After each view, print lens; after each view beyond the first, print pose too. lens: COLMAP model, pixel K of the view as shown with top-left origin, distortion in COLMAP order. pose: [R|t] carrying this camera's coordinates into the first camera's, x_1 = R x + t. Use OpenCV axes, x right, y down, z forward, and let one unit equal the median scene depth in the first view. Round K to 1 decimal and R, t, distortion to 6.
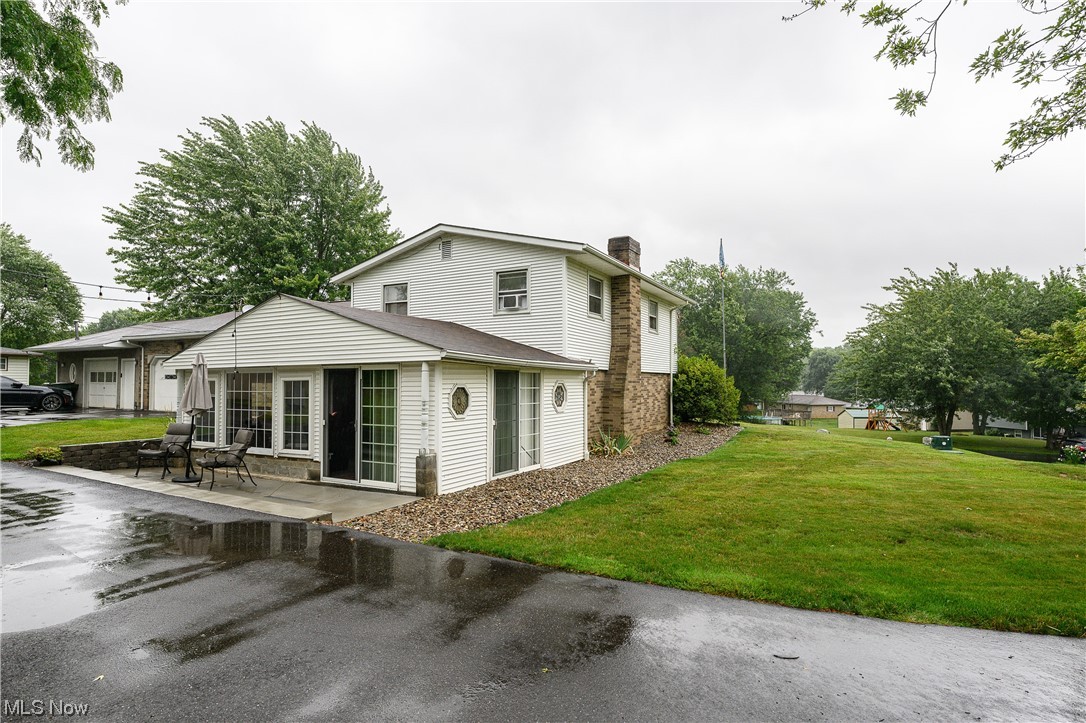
lens RADIAL K [[557.4, 0, 543.0], [0, 557.4, 361.5], [0, 0, 1]] dist [0.000508, 0.001196]
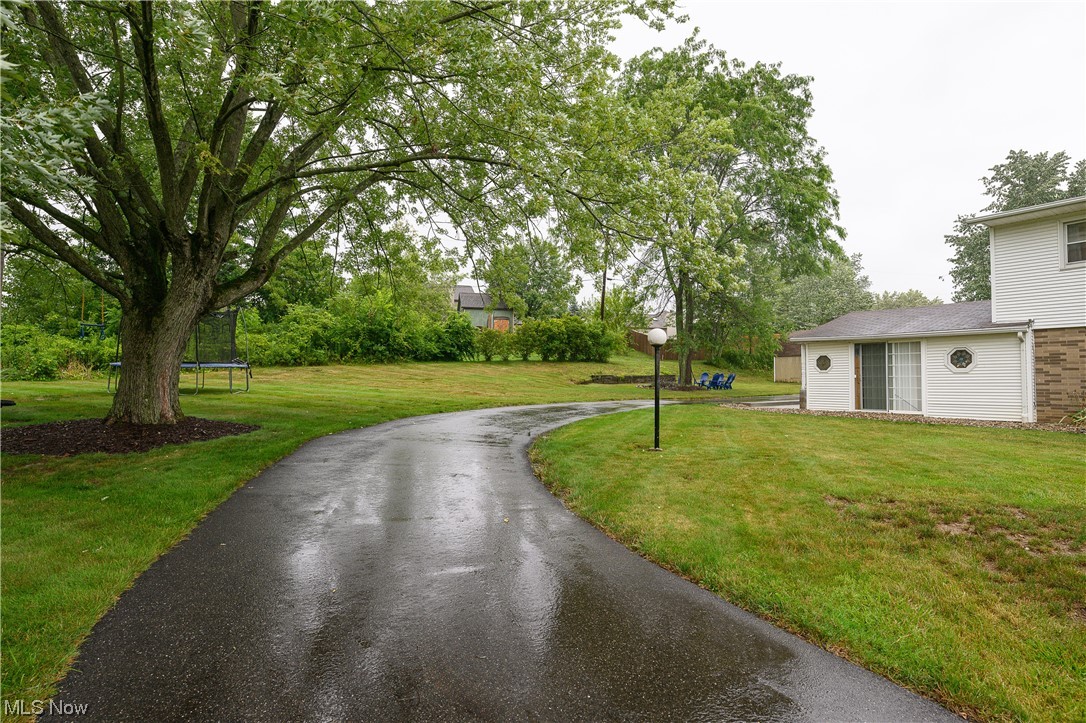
lens RADIAL K [[557.4, 0, 543.0], [0, 557.4, 361.5], [0, 0, 1]] dist [0.000508, 0.001196]
pose [[-0.505276, 0.007066, -0.862929, 1.636217], [0.061548, 0.997715, -0.027869, 0.052566], [0.860760, -0.067193, -0.504557, 0.960245]]
